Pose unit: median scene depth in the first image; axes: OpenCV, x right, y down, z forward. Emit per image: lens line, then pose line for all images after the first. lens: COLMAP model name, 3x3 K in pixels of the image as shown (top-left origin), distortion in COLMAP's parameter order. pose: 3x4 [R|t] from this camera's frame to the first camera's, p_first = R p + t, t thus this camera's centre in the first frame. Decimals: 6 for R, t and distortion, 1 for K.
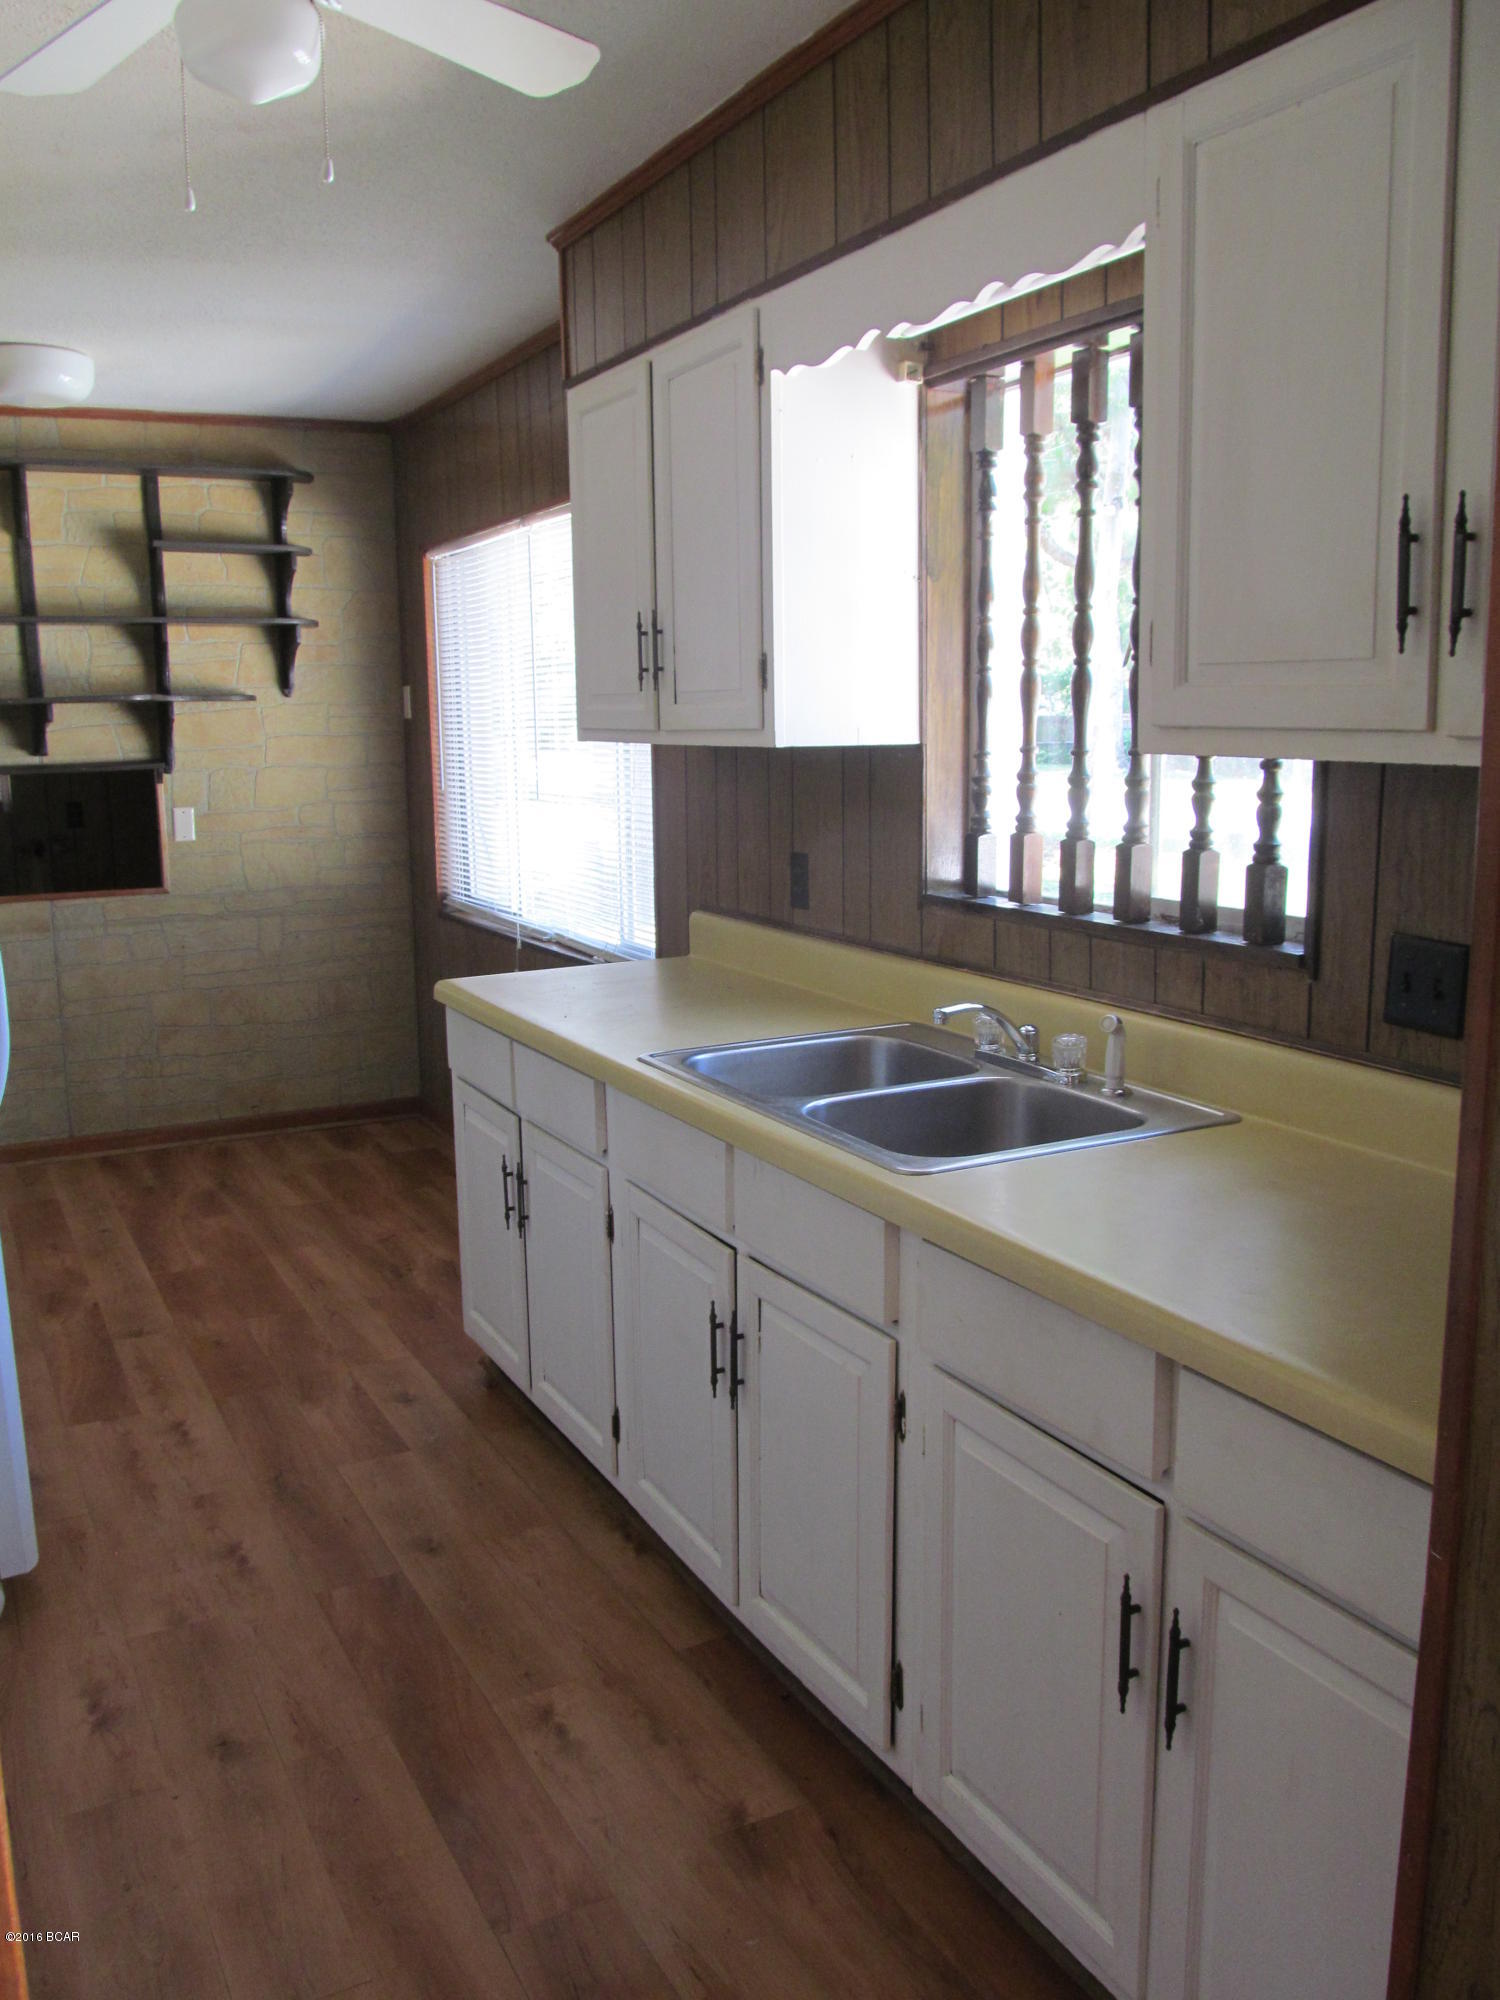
lens RADIAL K [[1661.9, 0, 754.0], [0, 1661.9, 975.3], [0, 0, 1]] dist [-0.063838, 0.022819]
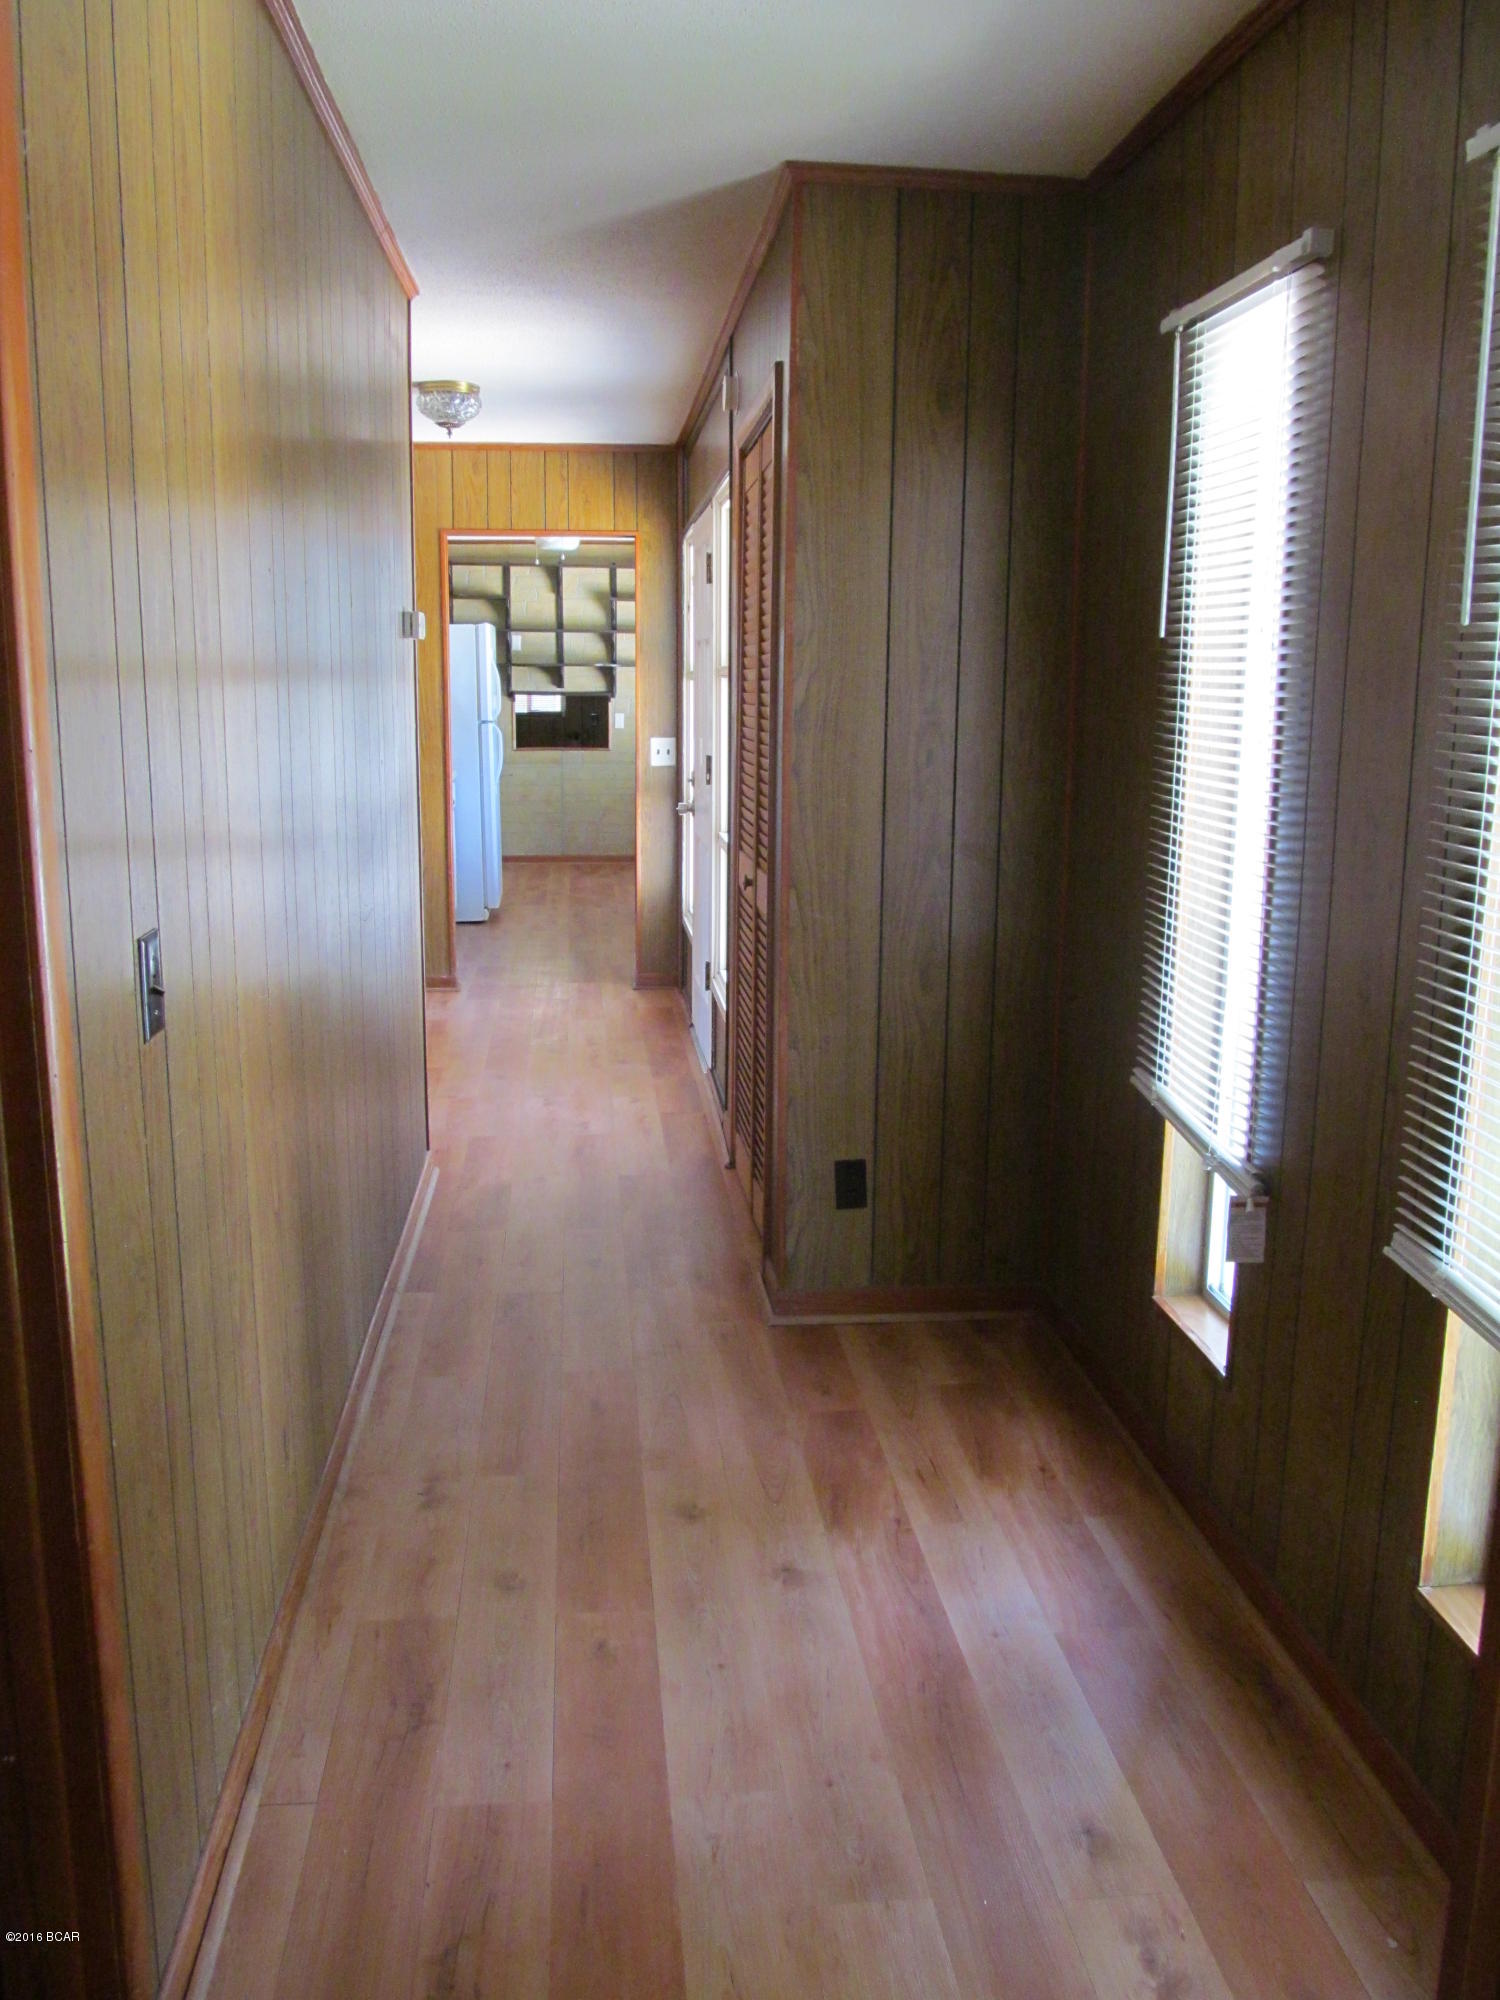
lens RADIAL K [[1661.9, 0, 749.7], [0, 1661.9, 984.3], [0, 0, 1]] dist [-0.063838, 0.022819]
pose [[0.927254, 0.092469, -0.362835, 0.706117], [-0.083276, 0.995685, 0.040934, 0.166523], [0.365055, -0.007741, 0.930954, -1.097666]]
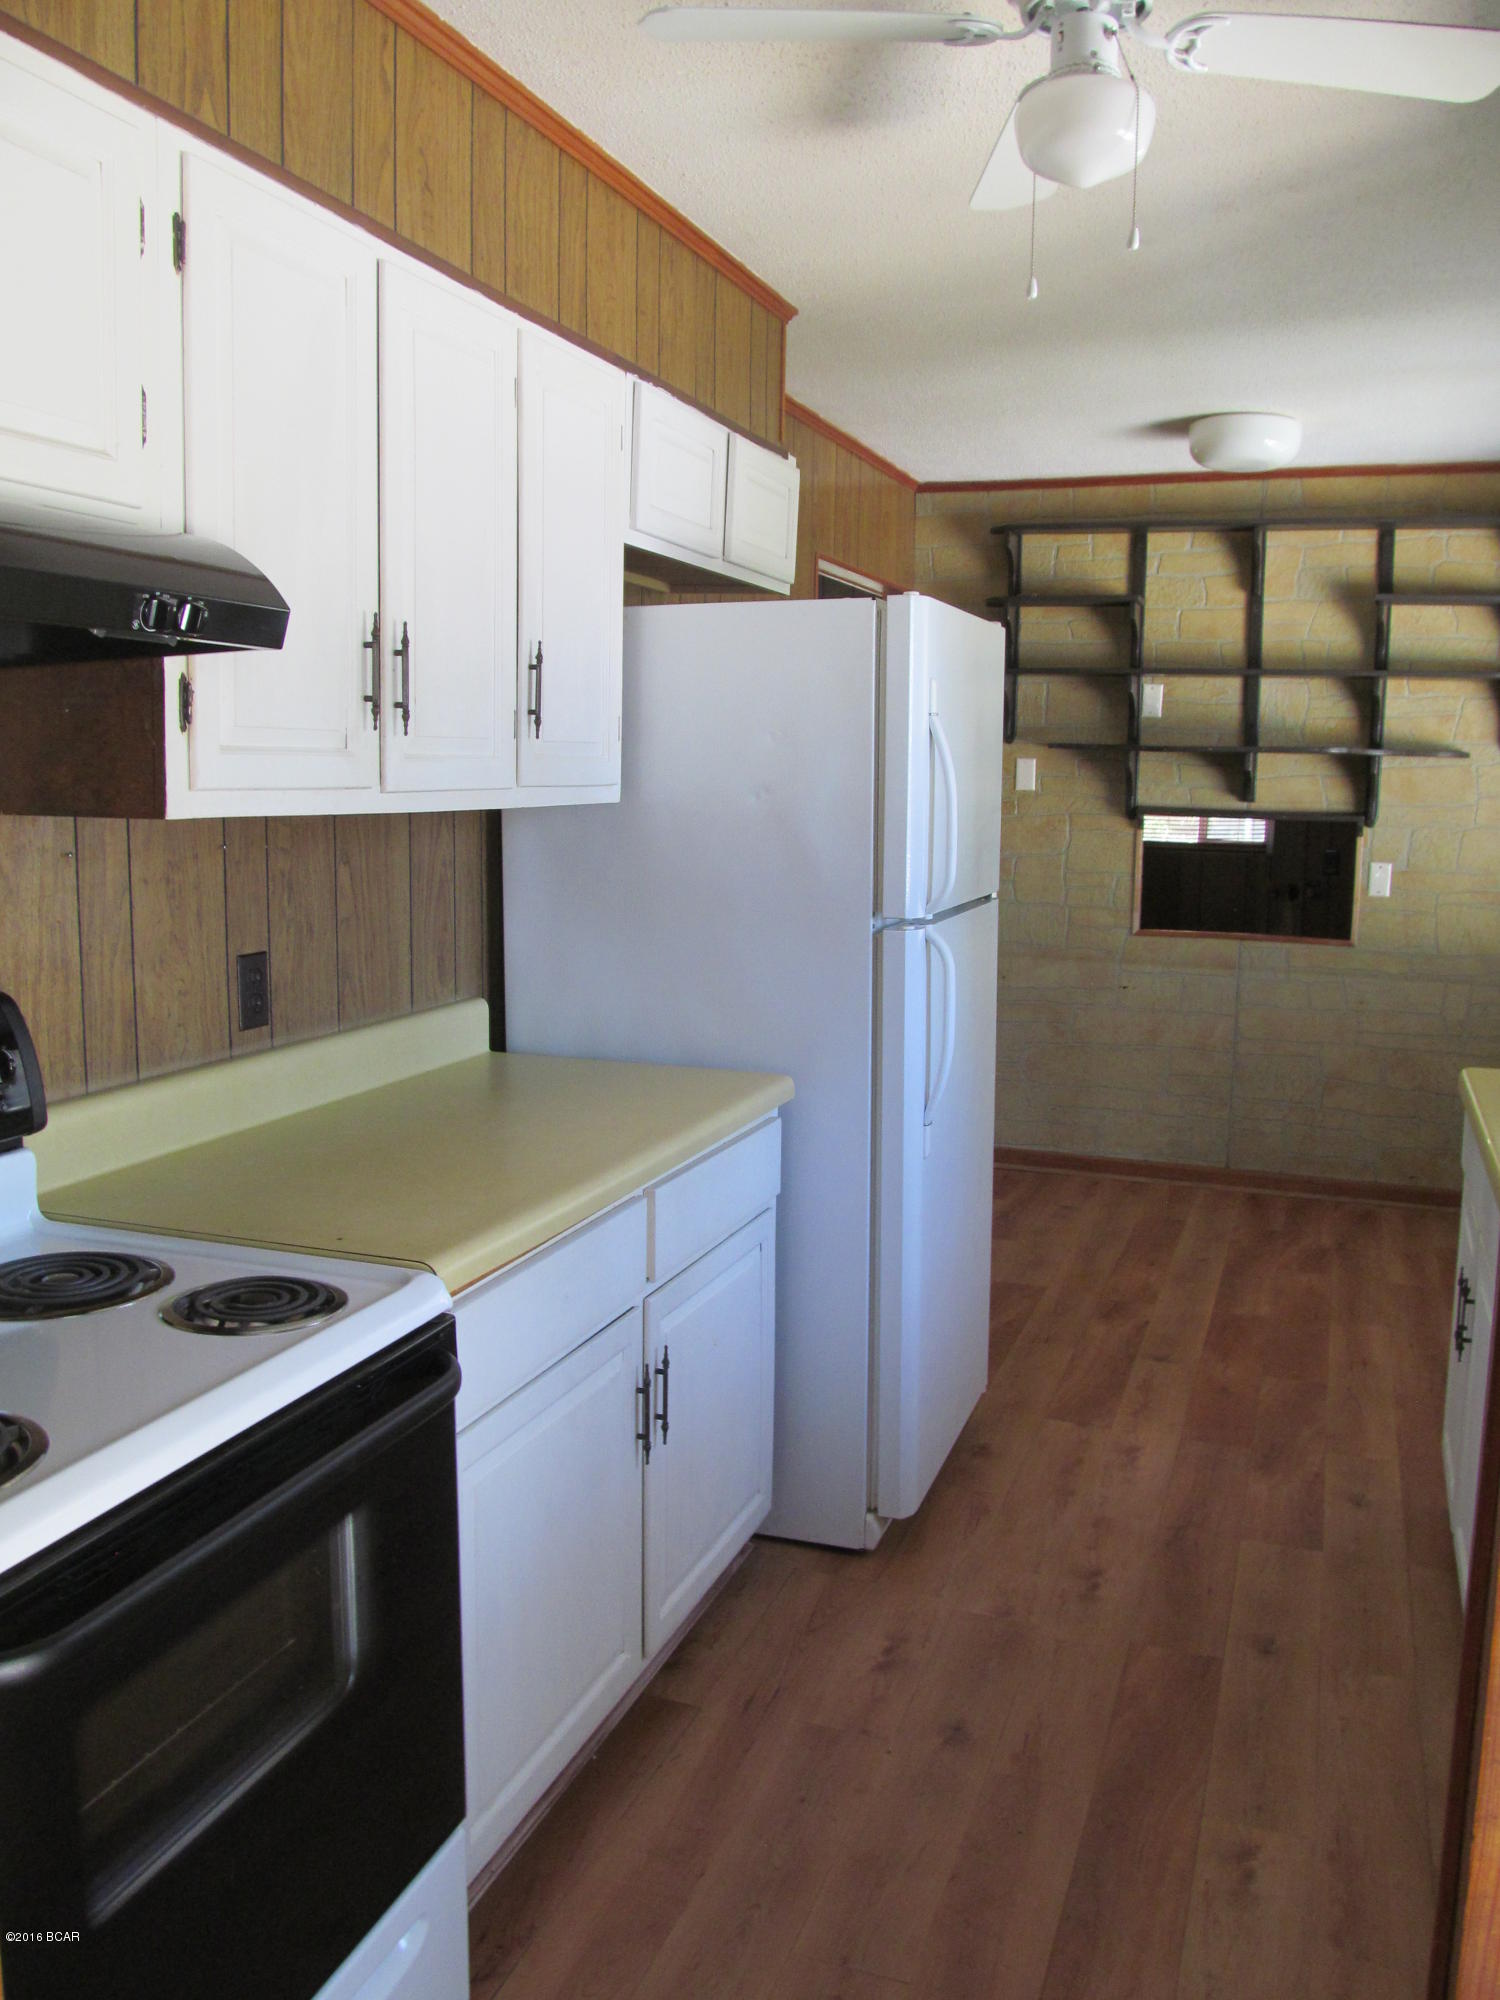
lens RADIAL K [[1661.9, 0, 746.0], [0, 1661.9, 978.4], [0, 0, 1]] dist [-0.063838, 0.022819]
pose [[0.672478, 0.124162, -0.729628, 0.130368], [-0.146026, 0.988708, 0.033661, -0.011251], [0.725568, 0.083908, 0.683016, 0.059048]]
